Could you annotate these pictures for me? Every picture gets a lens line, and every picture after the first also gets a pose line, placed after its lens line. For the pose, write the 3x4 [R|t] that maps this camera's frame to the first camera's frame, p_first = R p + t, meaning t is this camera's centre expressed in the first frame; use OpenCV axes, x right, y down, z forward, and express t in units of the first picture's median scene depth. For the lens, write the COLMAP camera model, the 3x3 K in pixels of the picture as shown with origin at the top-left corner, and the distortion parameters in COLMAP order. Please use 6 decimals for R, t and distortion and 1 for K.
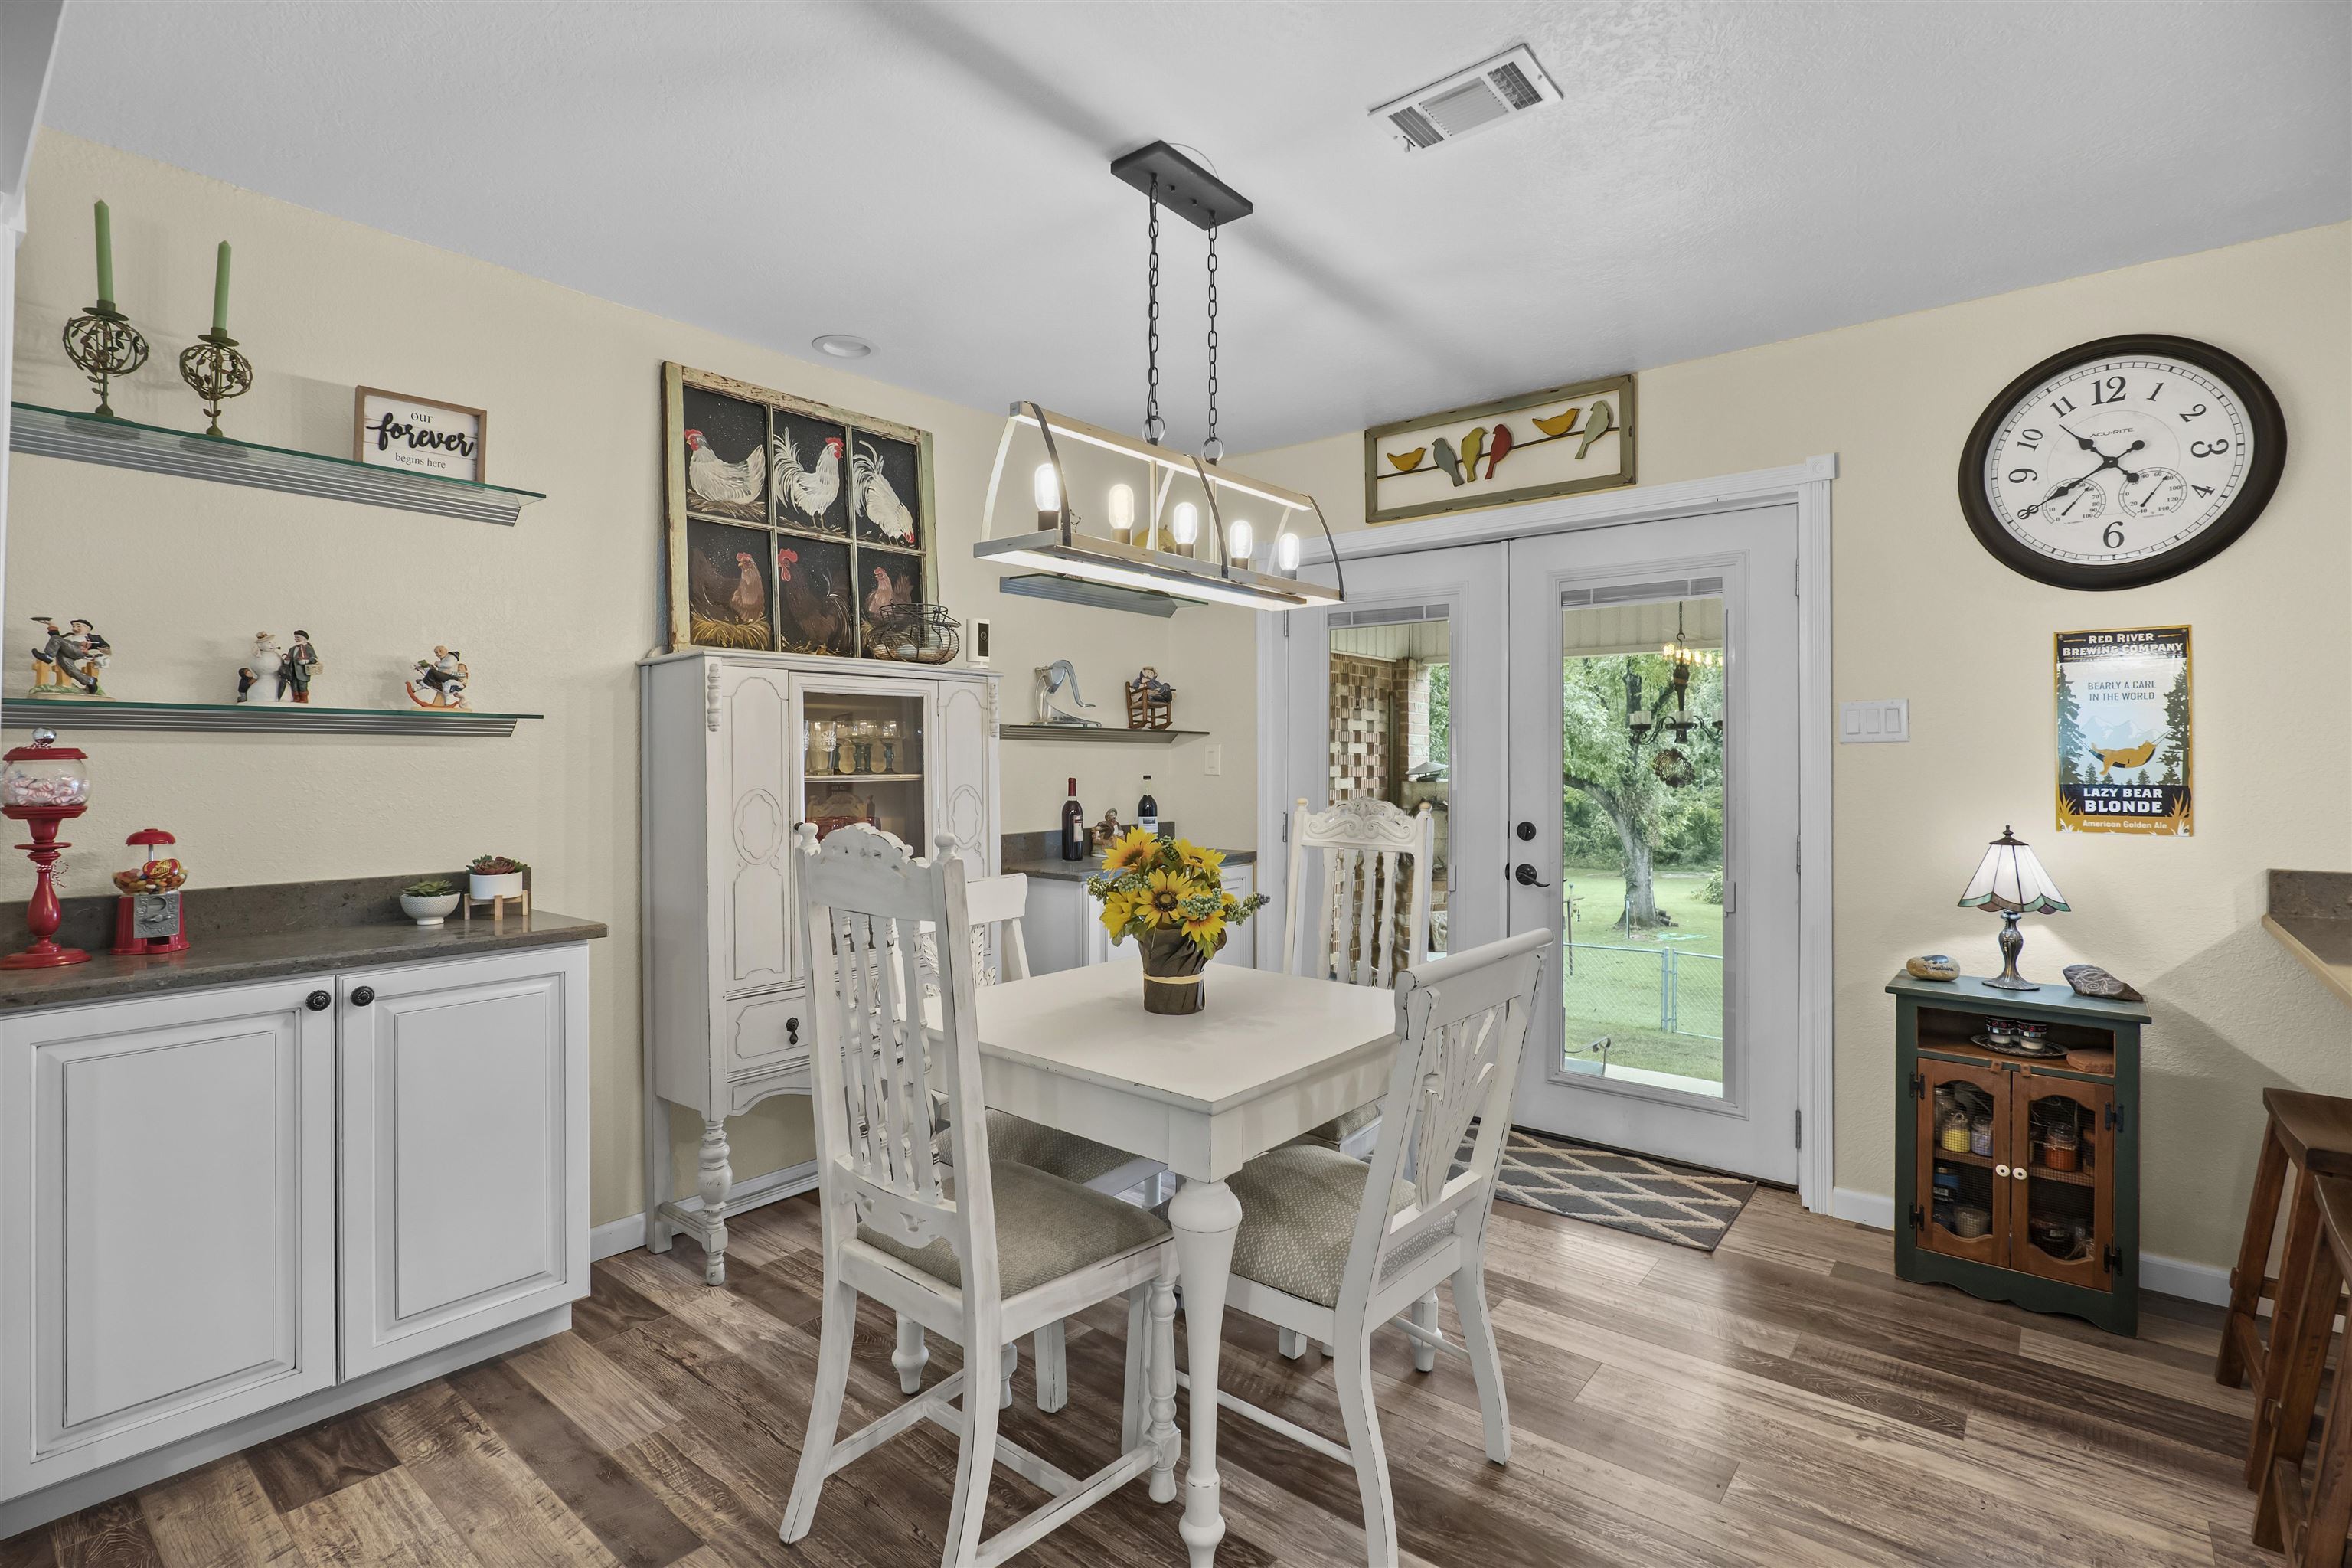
lens RADIAL K [[1102.5, 0, 1176.0], [0, 1102.5, 784.0], [0, 0, 1]] dist [-0.021229, 0.000352]
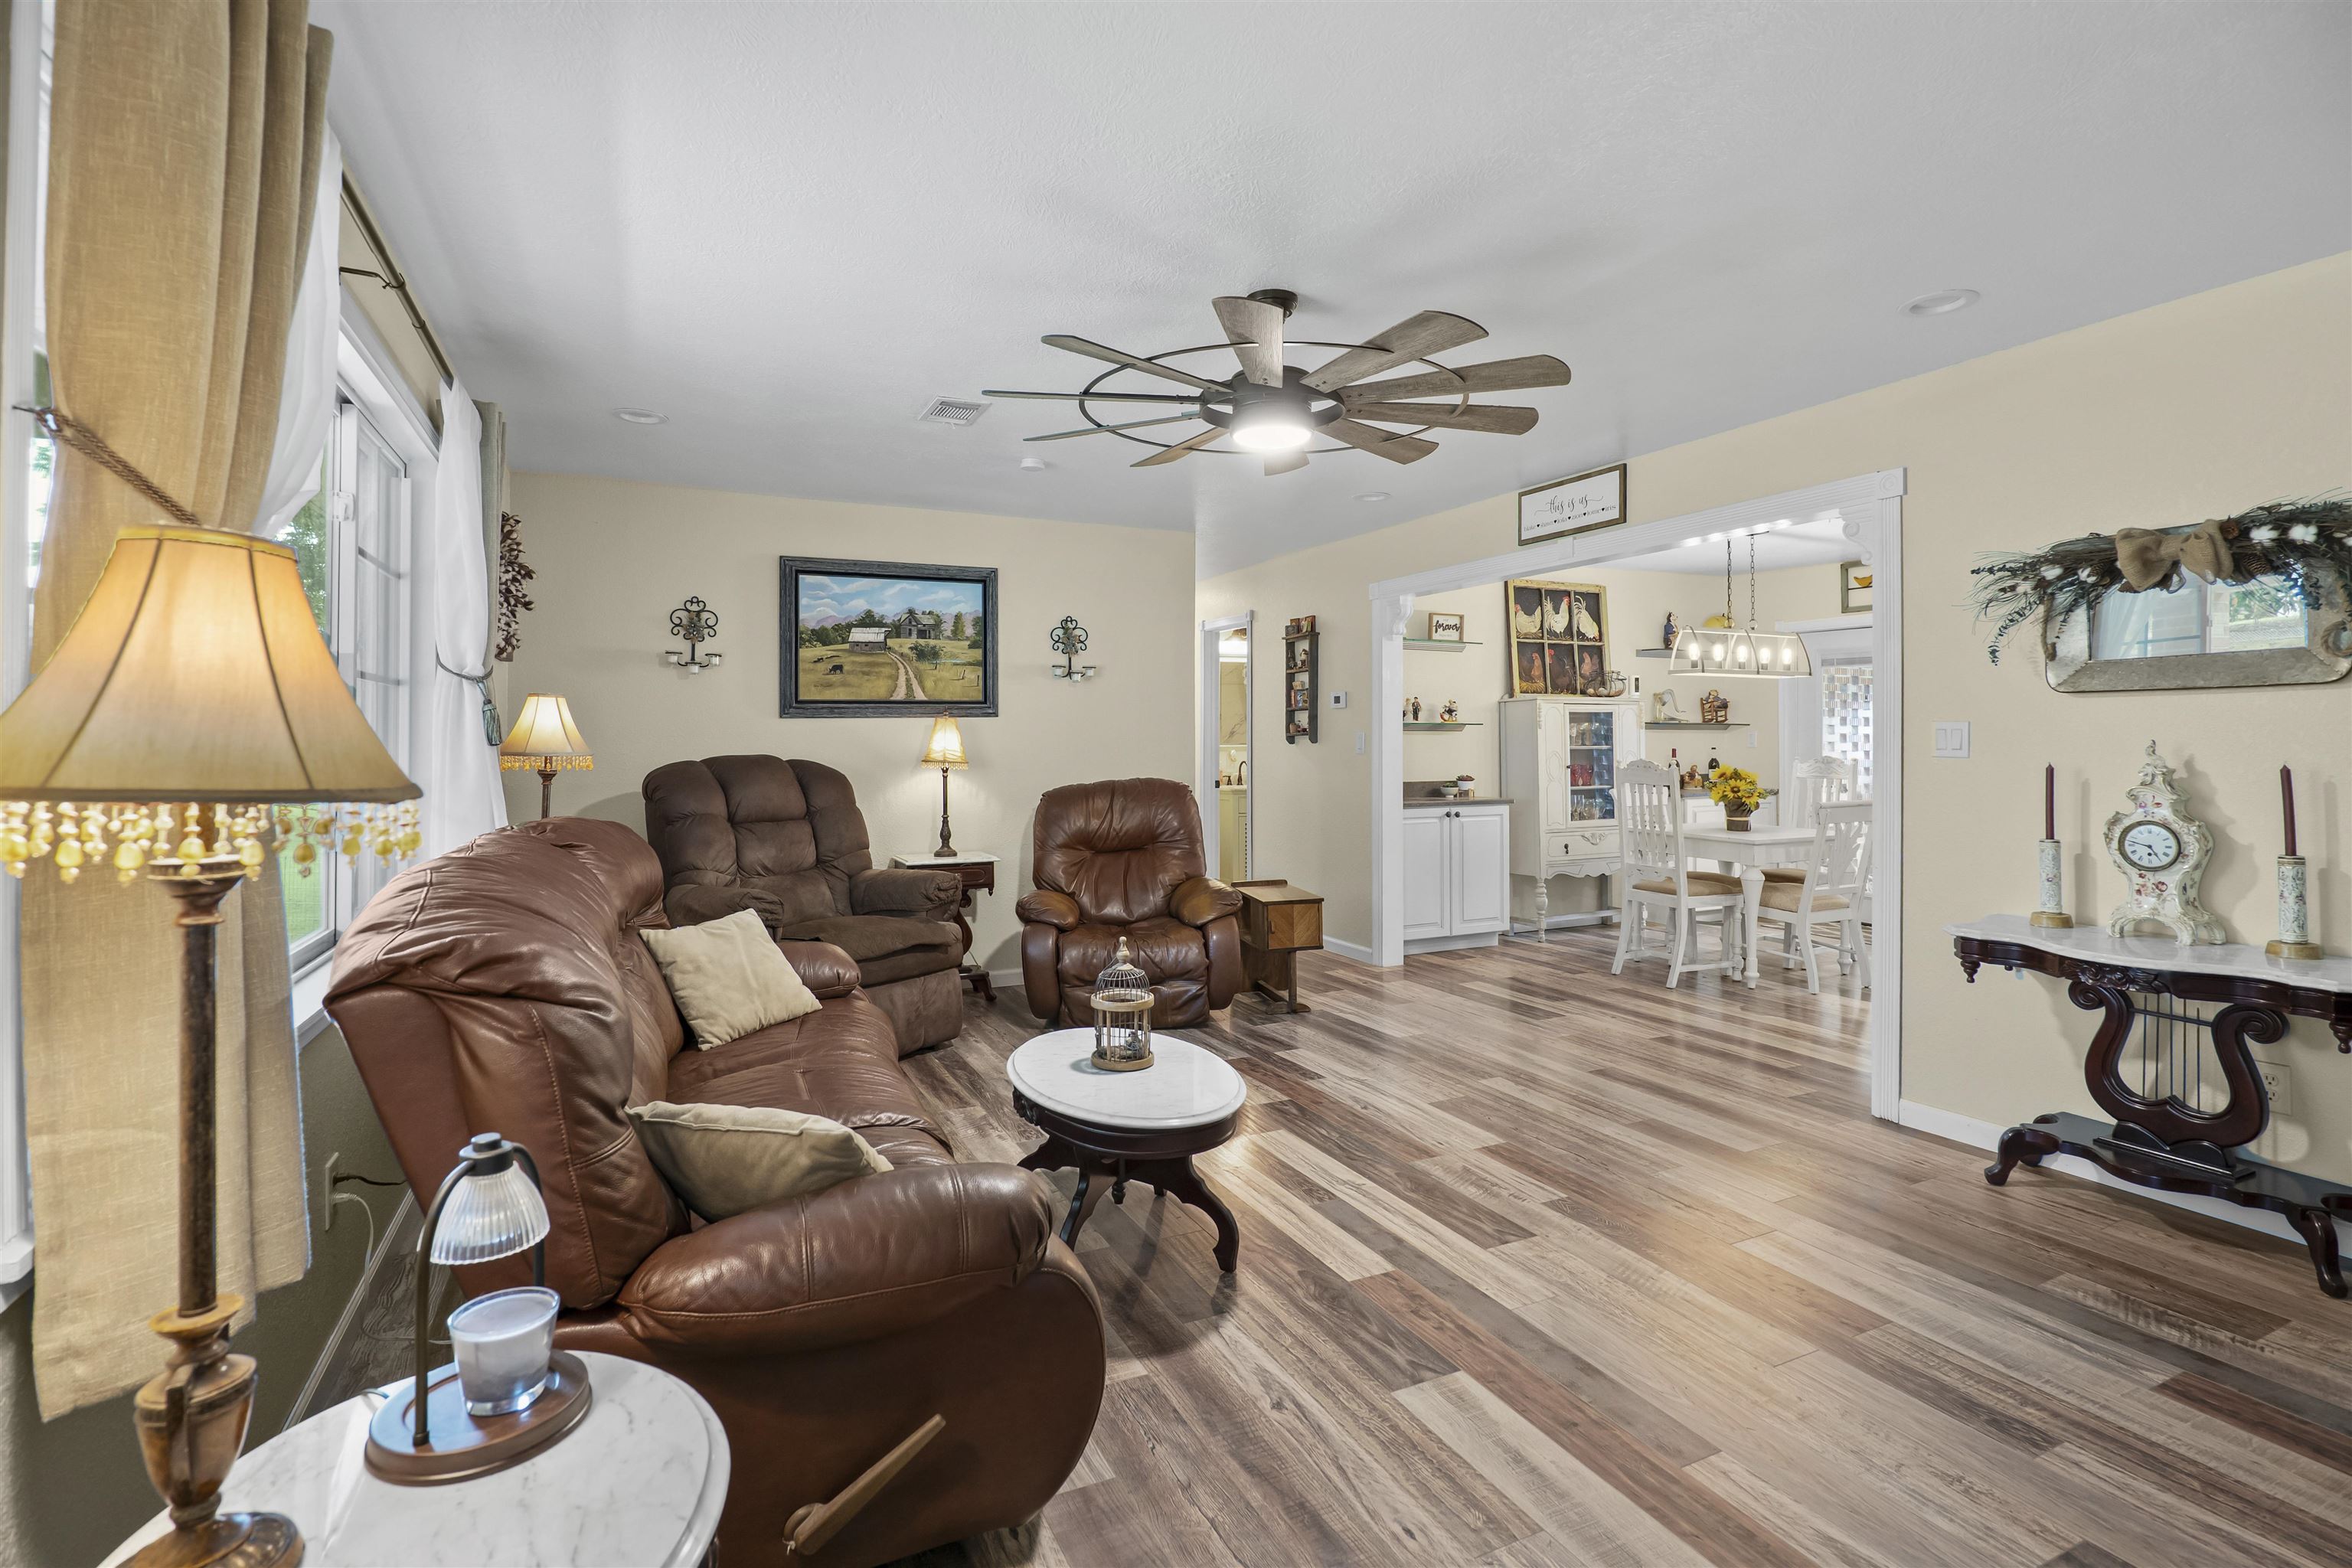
lens RADIAL K [[1110.7, 0, 1201.1], [0, 1110.7, 737.6], [0, 0, 1]] dist [-0.018842, 0.000126]
pose [[0.911087, -0.002416, -0.412208, -0.059334], [-0.006619, 0.999768, -0.020490, 0.026289], [0.412162, 0.021396, 0.910859, -1.433376]]
